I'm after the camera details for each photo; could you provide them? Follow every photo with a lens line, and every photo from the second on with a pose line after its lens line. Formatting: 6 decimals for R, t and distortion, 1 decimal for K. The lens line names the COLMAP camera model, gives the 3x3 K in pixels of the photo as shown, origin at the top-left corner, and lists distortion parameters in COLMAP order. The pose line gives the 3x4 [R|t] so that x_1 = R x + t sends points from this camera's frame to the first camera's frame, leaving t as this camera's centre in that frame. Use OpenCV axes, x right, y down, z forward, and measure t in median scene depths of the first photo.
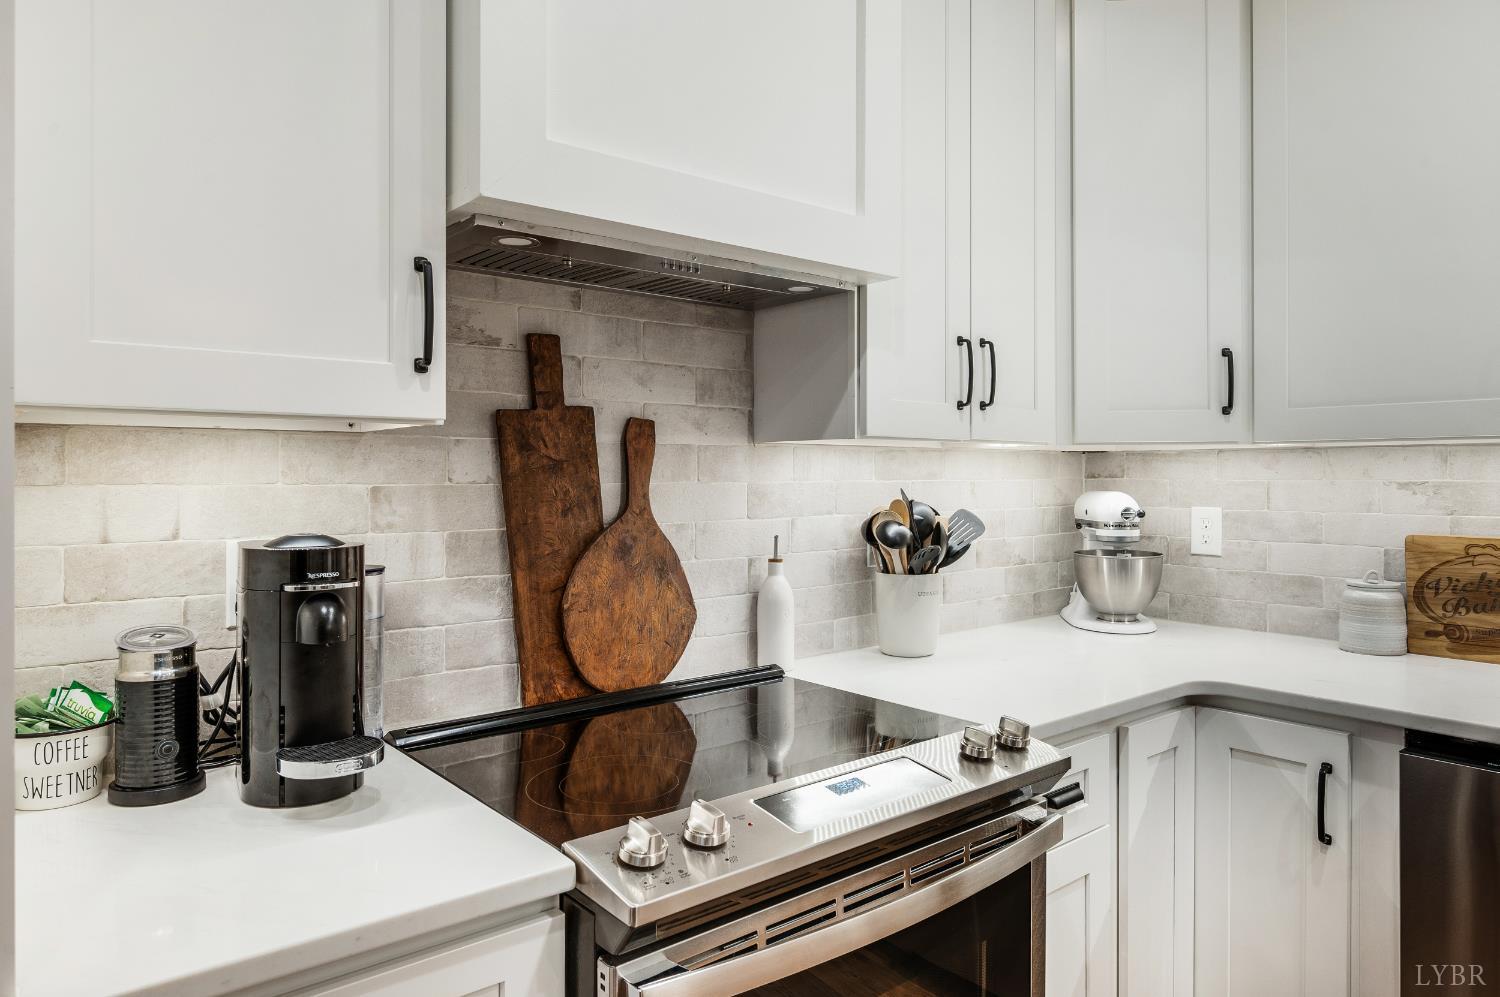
lens RADIAL K [[951.5, 0, 760.8], [0, 951.5, 484.6], [0, 0, 1]] dist [-0.004105, -0.002701]
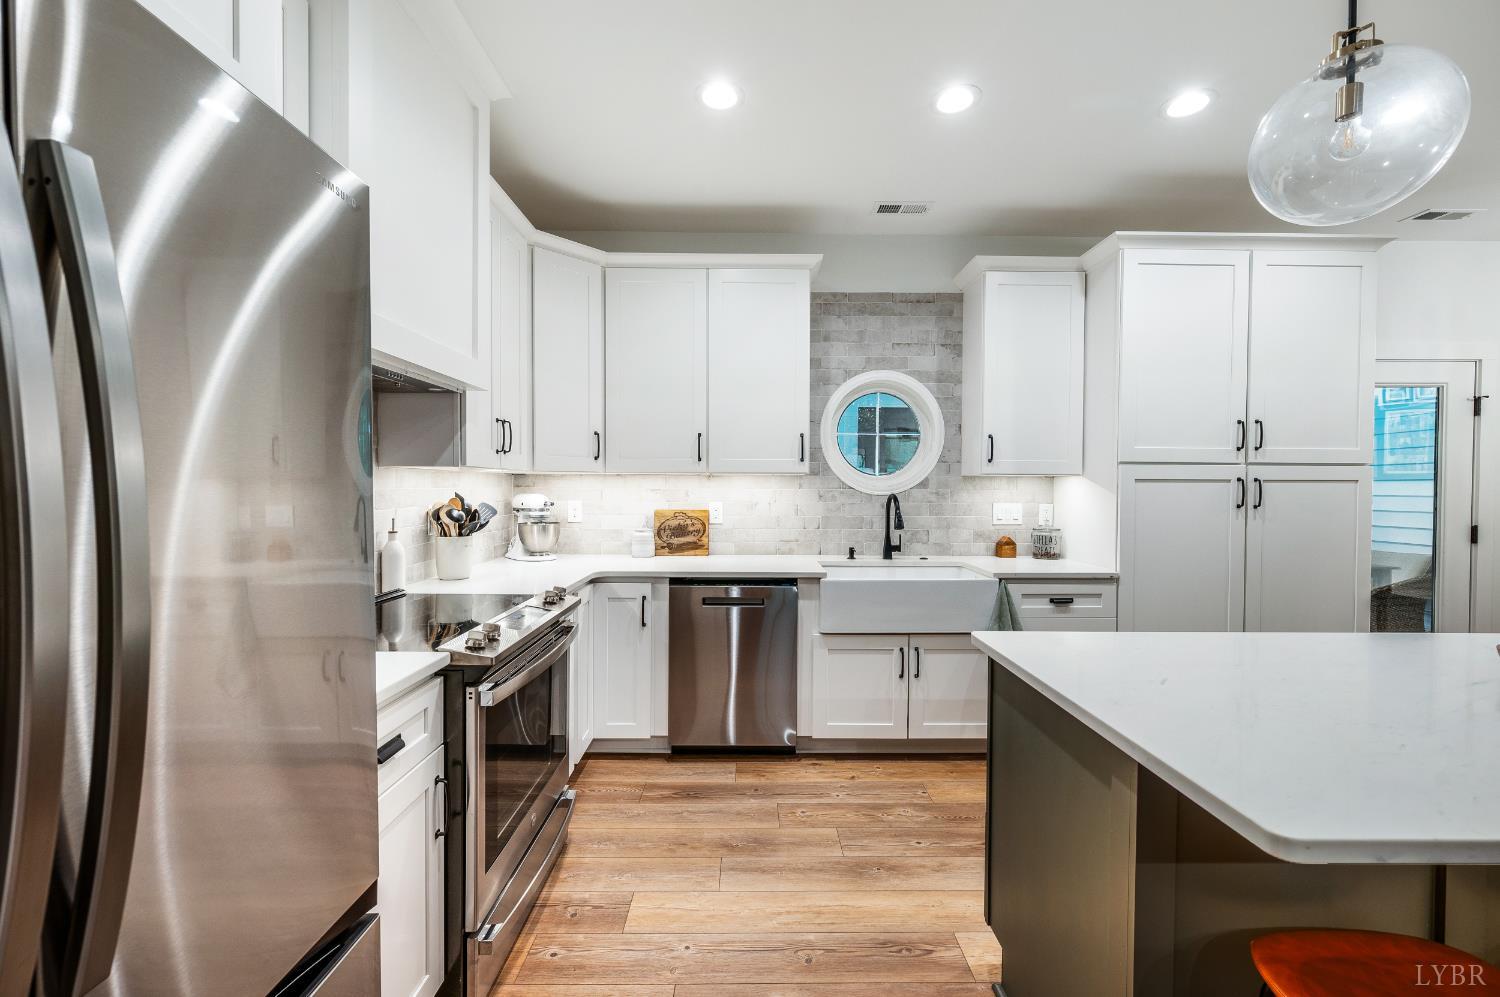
lens RADIAL K [[601.4, 0, 752.2], [0, 601.4, 495.0], [0, 0, 1]] dist [0.001570, -0.000380]
pose [[0.634972, -0.007177, 0.772501, -0.489369], [0.004879, 0.999974, 0.005280, 0.007723], [-0.772519, 0.000416, 0.634991, -0.281116]]
